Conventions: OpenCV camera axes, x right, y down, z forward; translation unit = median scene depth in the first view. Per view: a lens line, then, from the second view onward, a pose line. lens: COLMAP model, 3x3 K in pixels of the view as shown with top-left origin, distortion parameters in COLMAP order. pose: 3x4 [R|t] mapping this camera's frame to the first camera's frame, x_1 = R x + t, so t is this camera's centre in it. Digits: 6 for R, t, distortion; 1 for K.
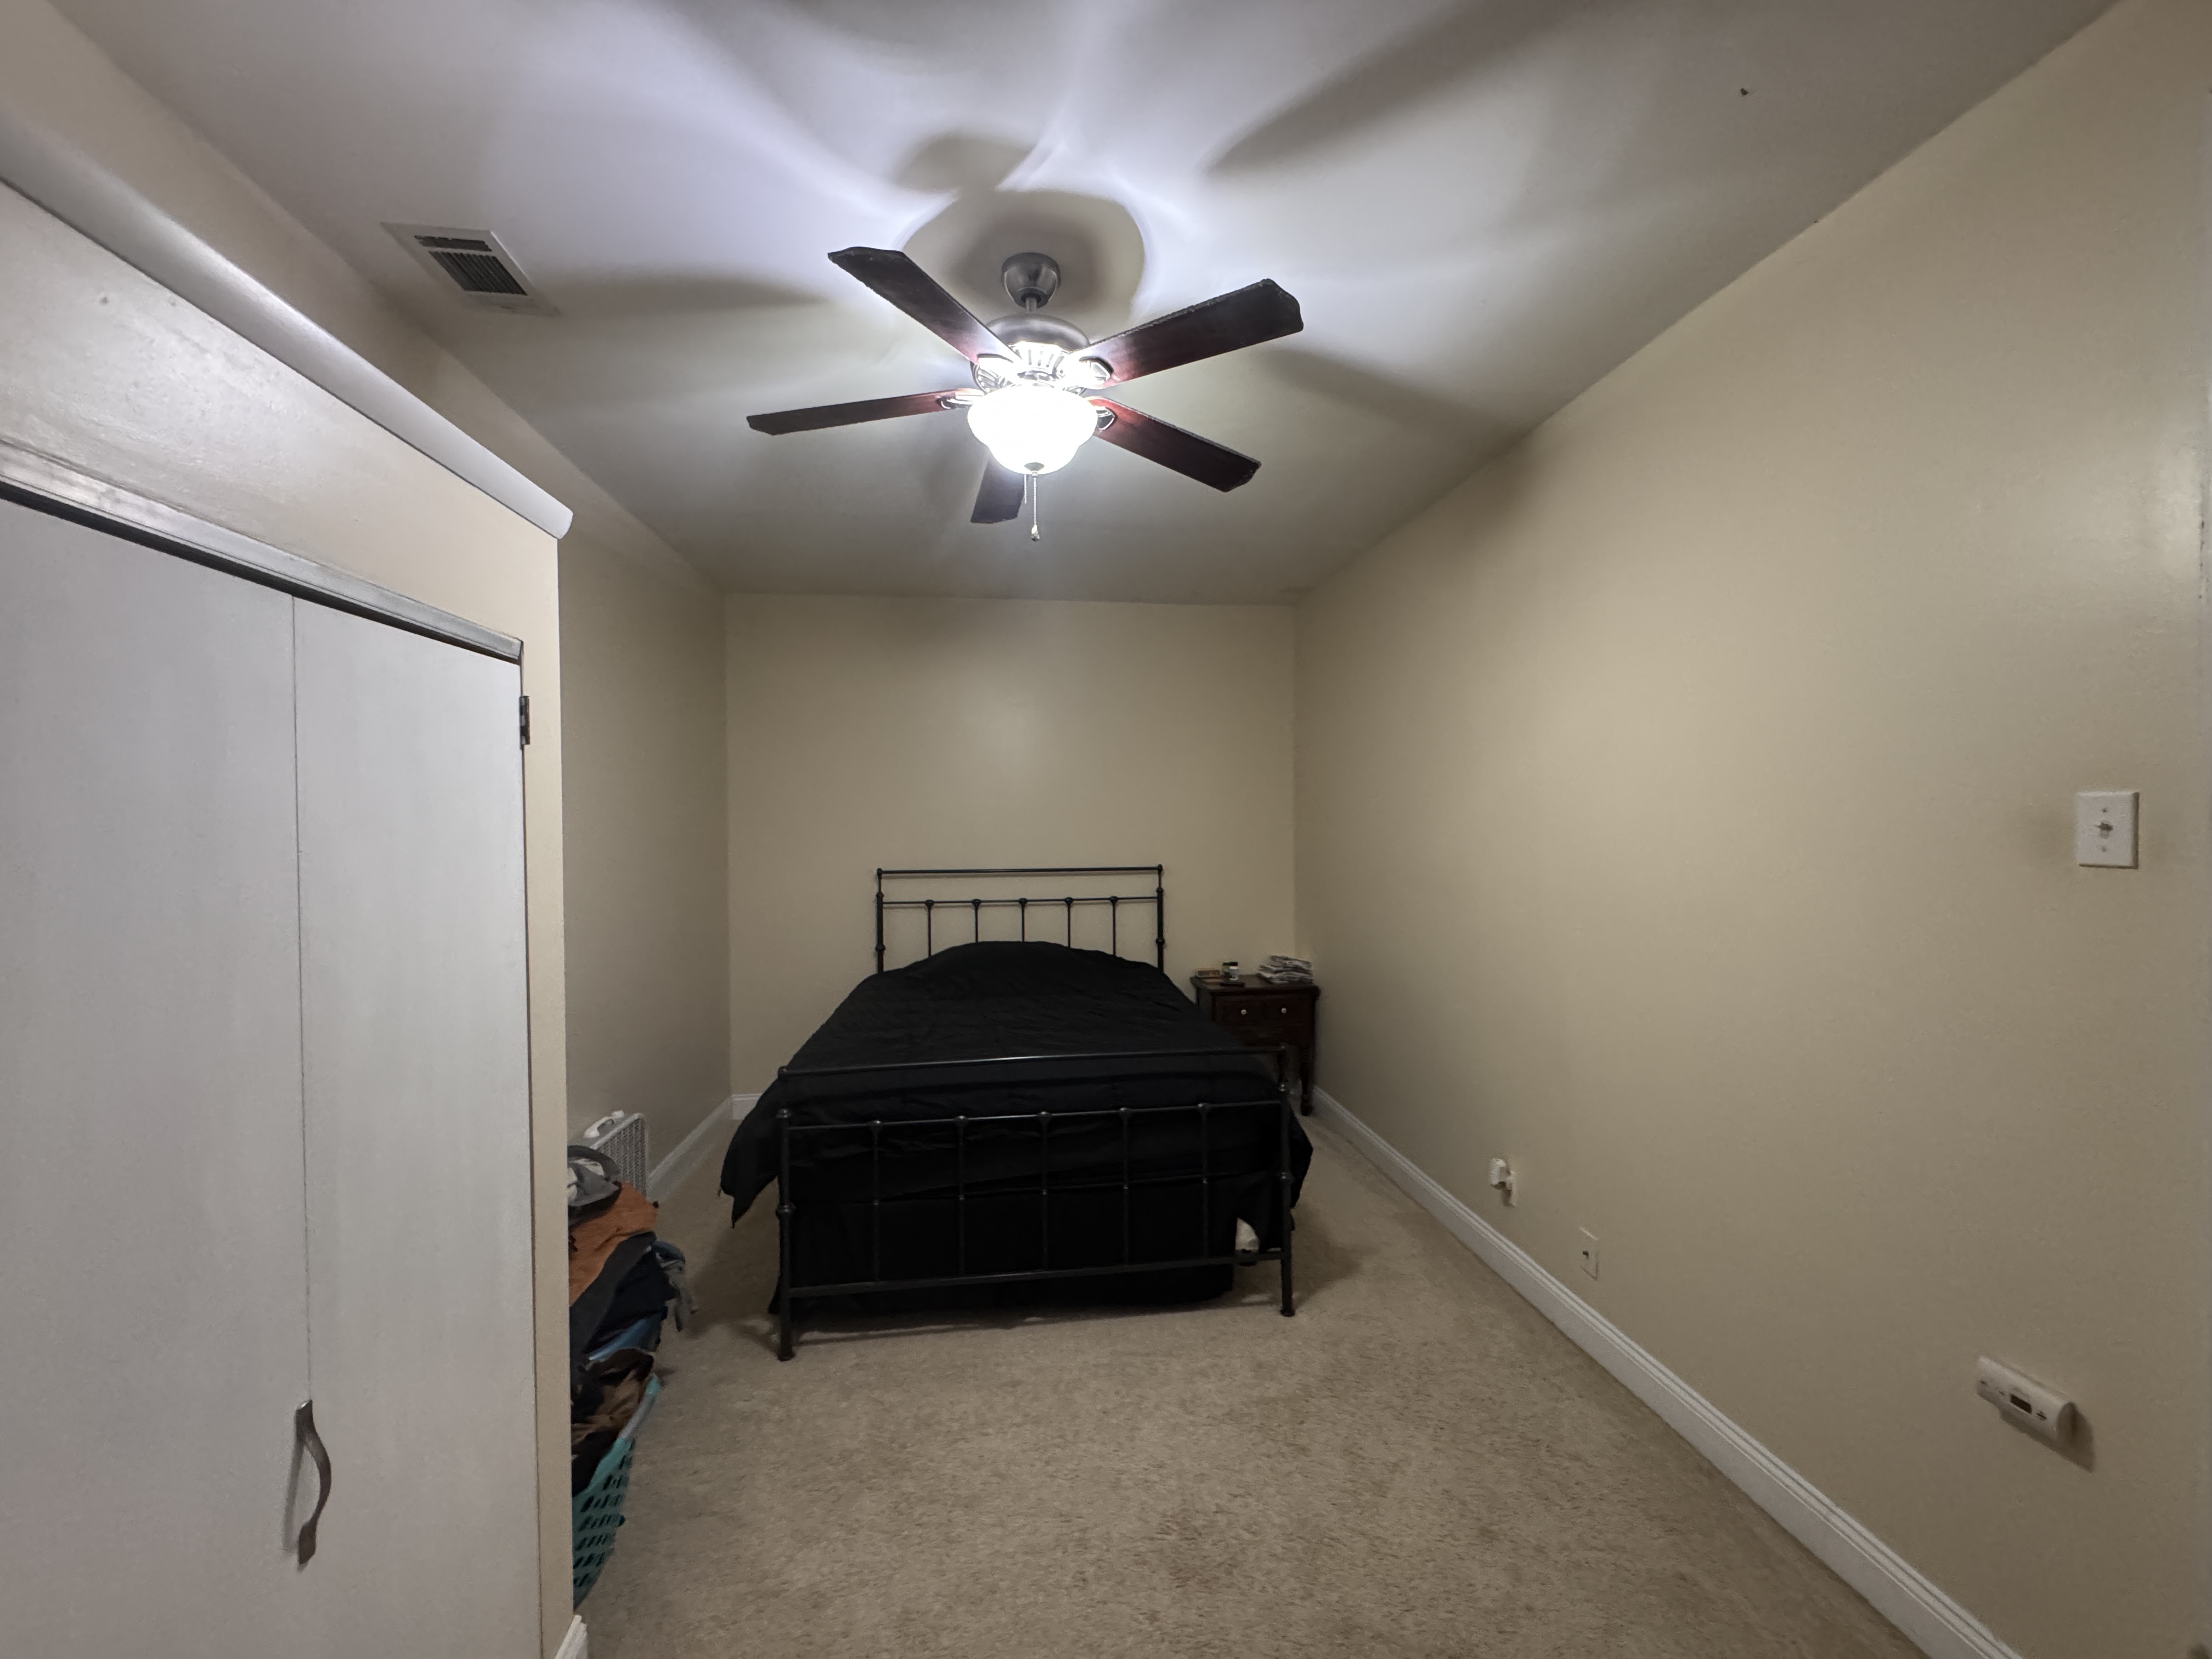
lens RADIAL K [[880.7, 0, 1106.0], [0, 880.7, 829.5], [0, 0, 1]] dist [-0.003471, 0.000873]
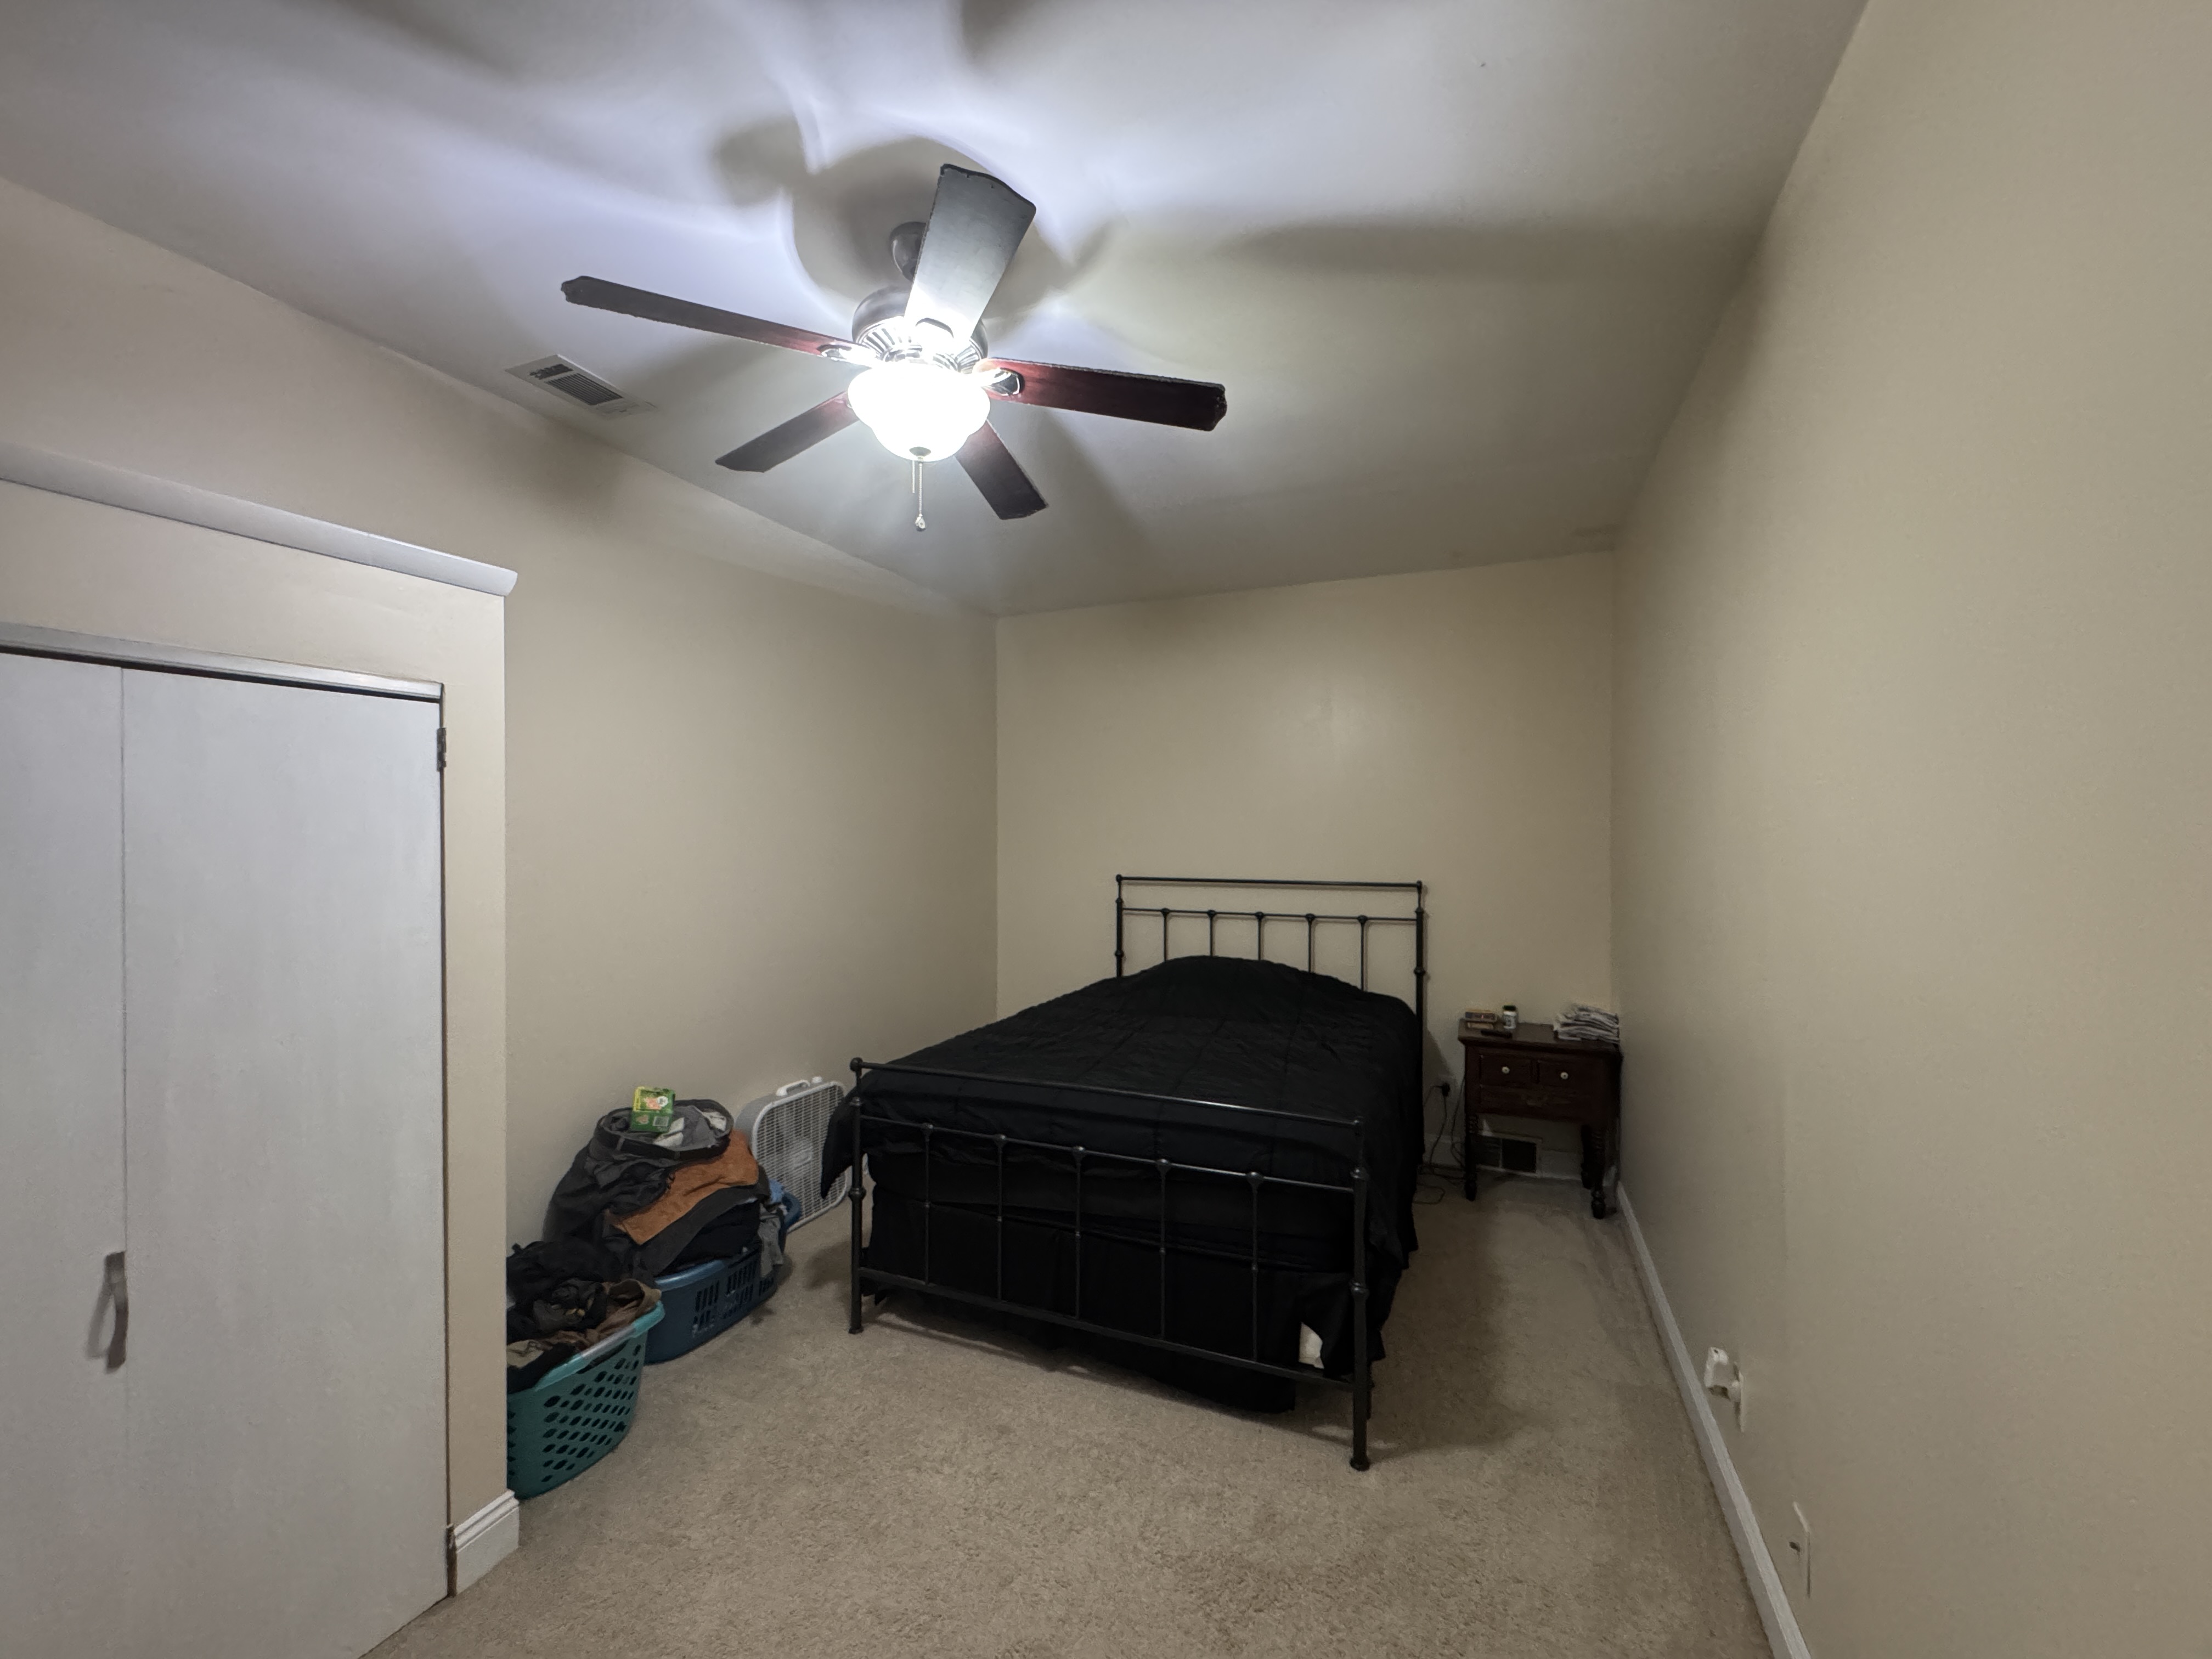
lens RADIAL K [[880.7, 0, 1106.0], [0, 880.7, 829.5], [0, 0, 1]] dist [-0.003471, 0.000873]
pose [[0.863406, 0.008849, -0.504432, 0.402750], [-0.010814, 0.999941, -0.000970, -0.009583], [0.504394, 0.006292, 0.863451, 0.212143]]
